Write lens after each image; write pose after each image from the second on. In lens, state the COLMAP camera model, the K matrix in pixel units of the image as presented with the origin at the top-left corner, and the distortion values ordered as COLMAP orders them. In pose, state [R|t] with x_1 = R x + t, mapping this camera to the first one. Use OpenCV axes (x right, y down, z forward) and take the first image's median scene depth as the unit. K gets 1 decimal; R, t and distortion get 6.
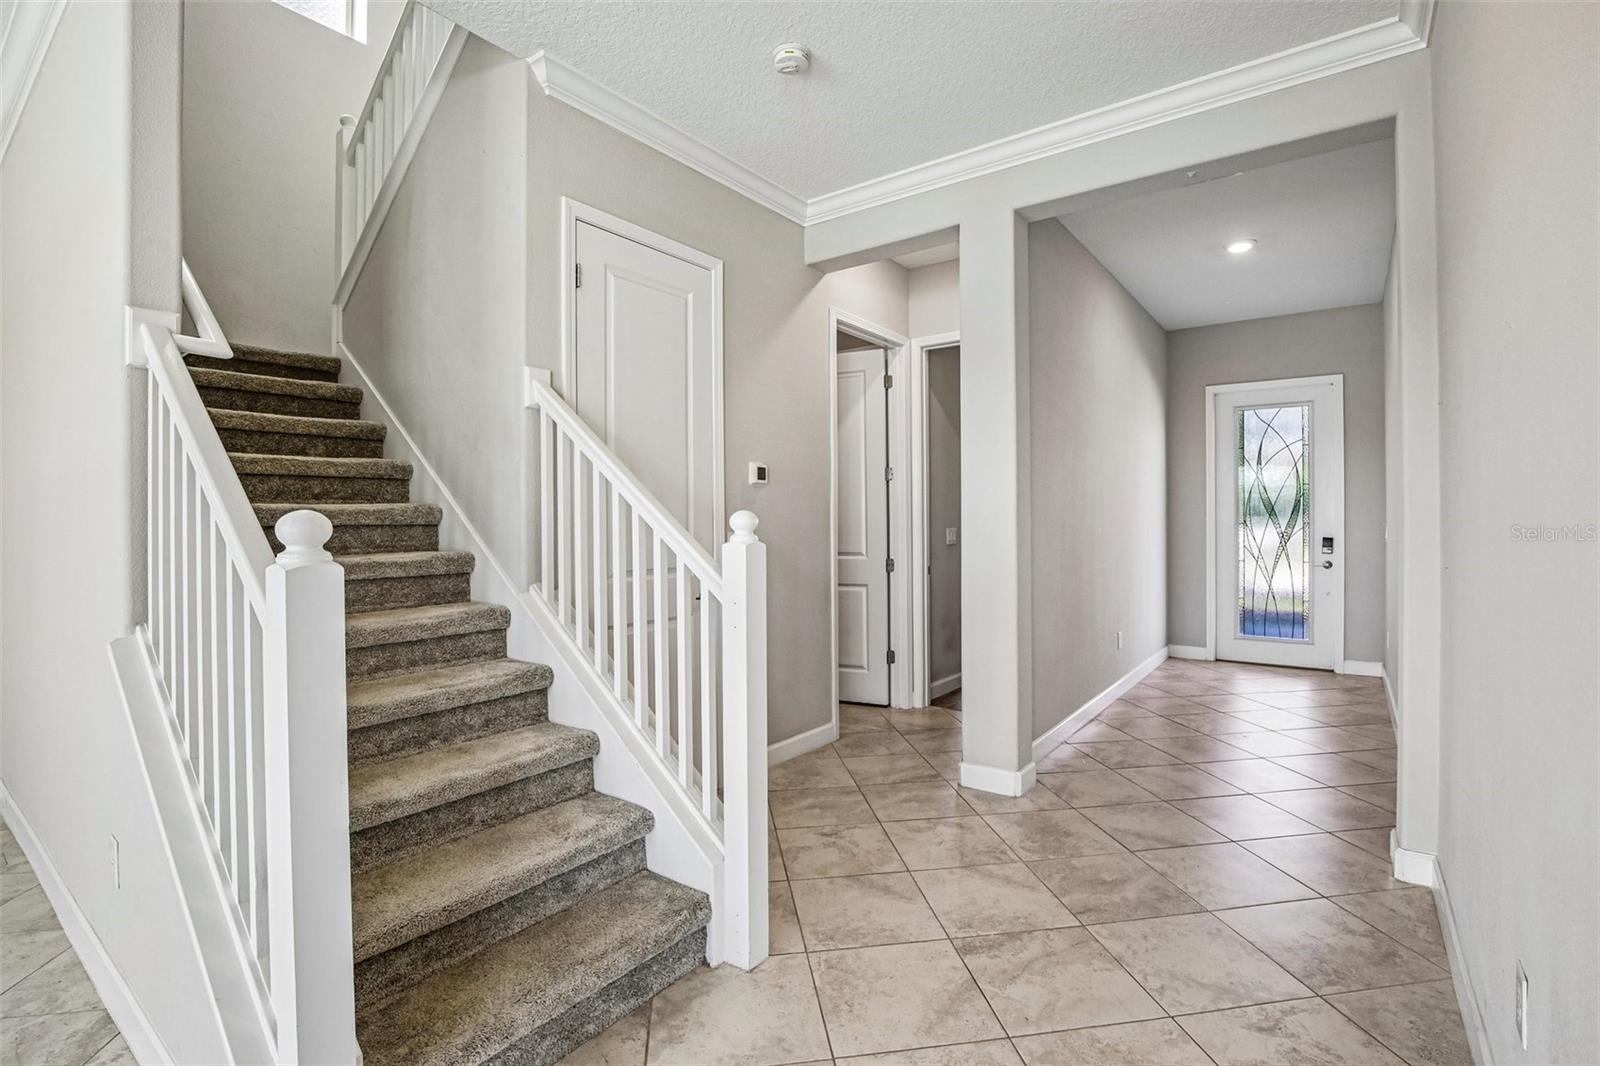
lens RADIAL K [[737.6, 0, 822.0], [0, 737.6, 520.4], [0, 0, 1]] dist [-0.038191, 0.007852]
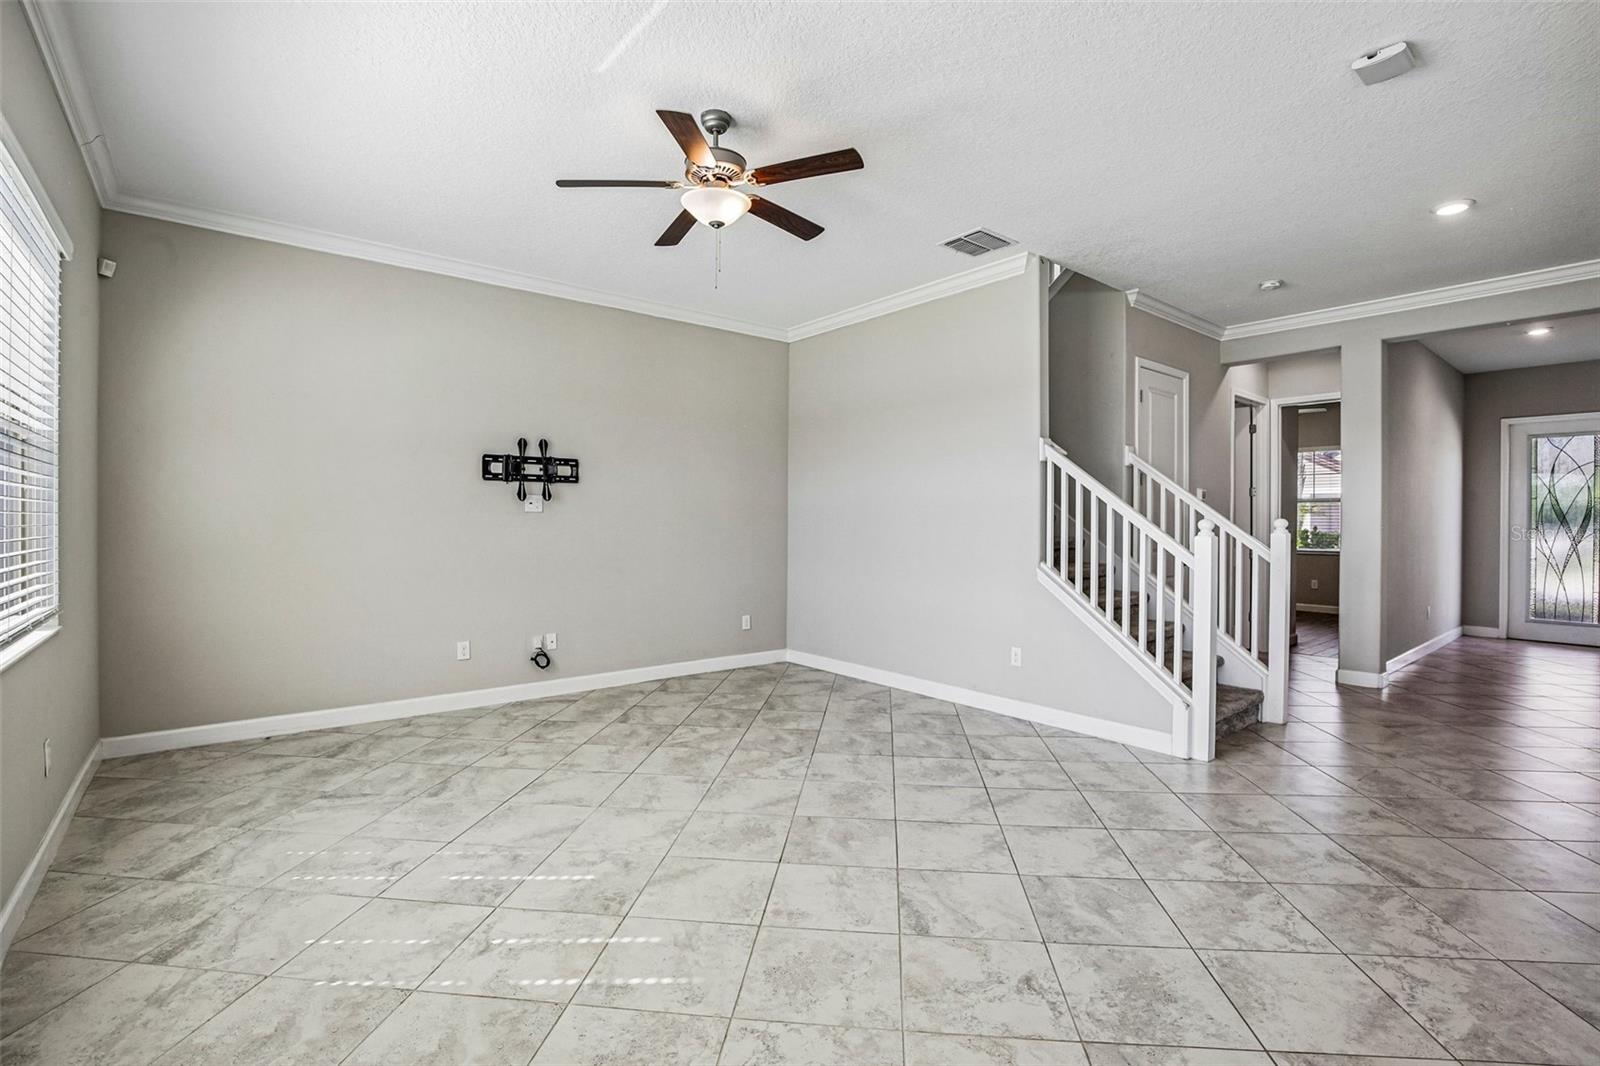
lens RADIAL K [[737.6, 0, 816.0], [0, 737.6, 527.1], [0, 0, 1]] dist [-0.038191, 0.007852]
pose [[0.967404, 0.010532, -0.253019, -0.310515], [-0.008913, 0.999932, 0.007543, 0.002675], [0.253082, -0.005042, 0.967432, -0.506349]]
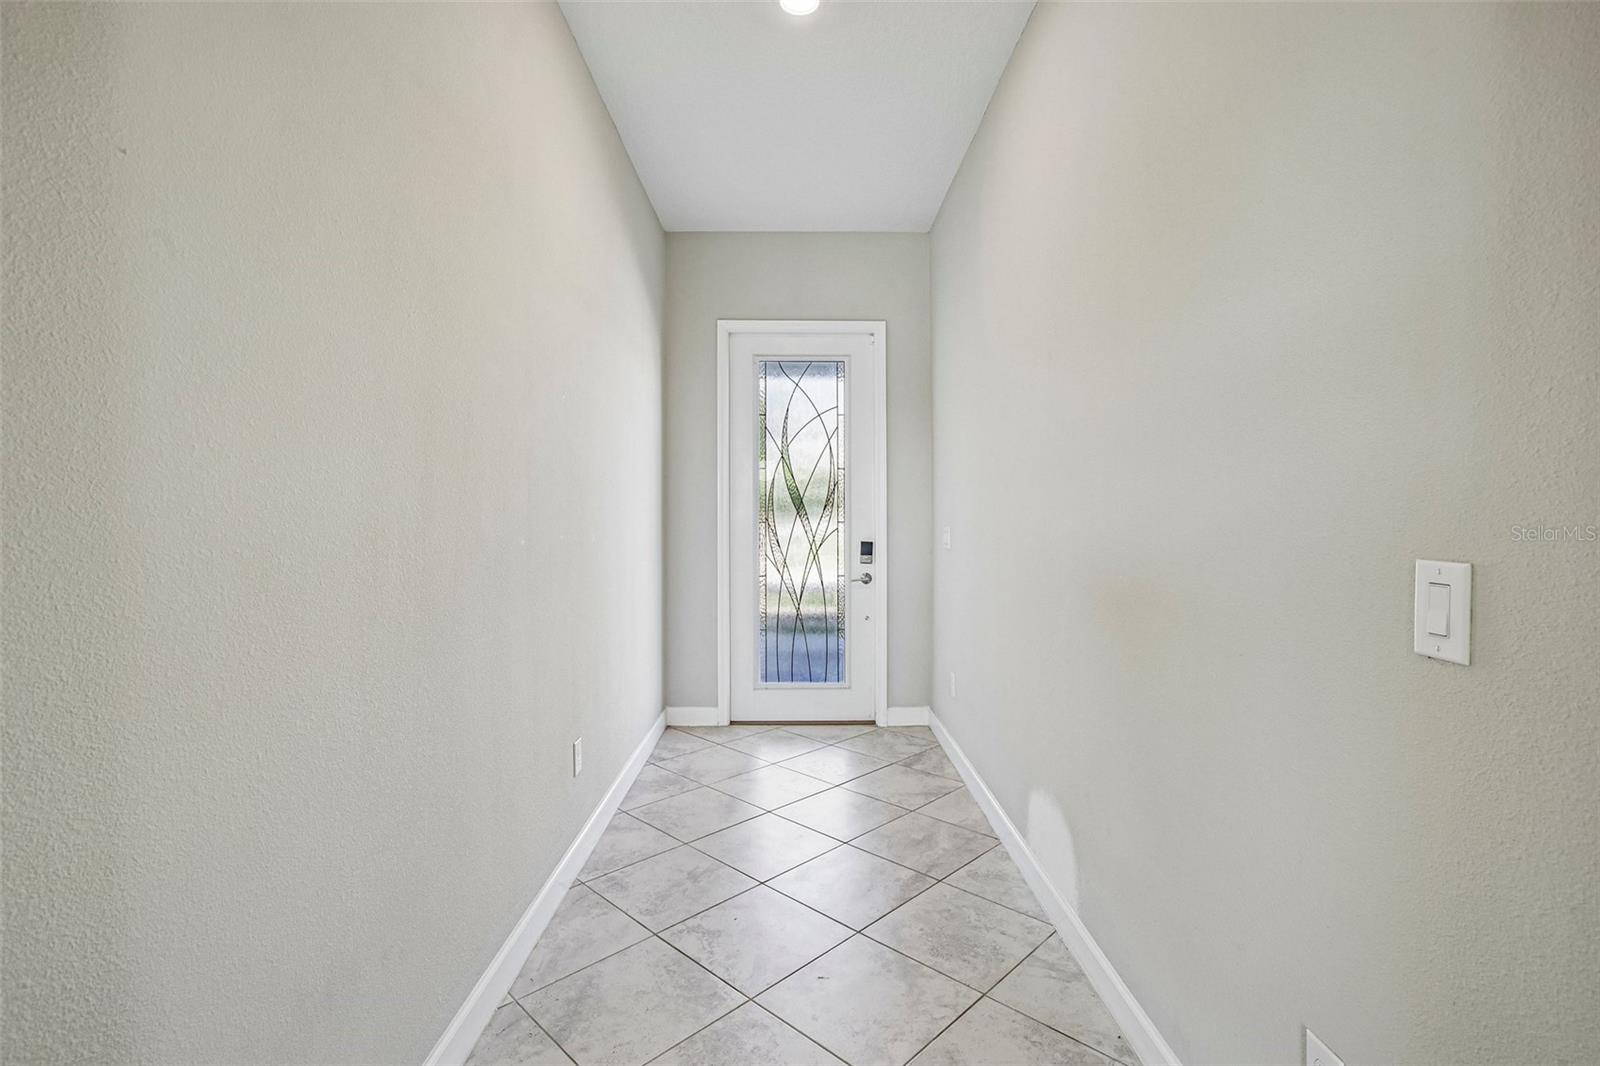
lens RADIAL K [[737.6, 0, 806.1], [0, 737.6, 515.5], [0, 0, 1]] dist [-0.038191, 0.007852]
pose [[0.812968, 0.001833, 0.582306, 0.206488], [-0.001912, 0.999998, -0.000479, -0.002522], [-0.582306, -0.000724, 0.812969, 0.418966]]
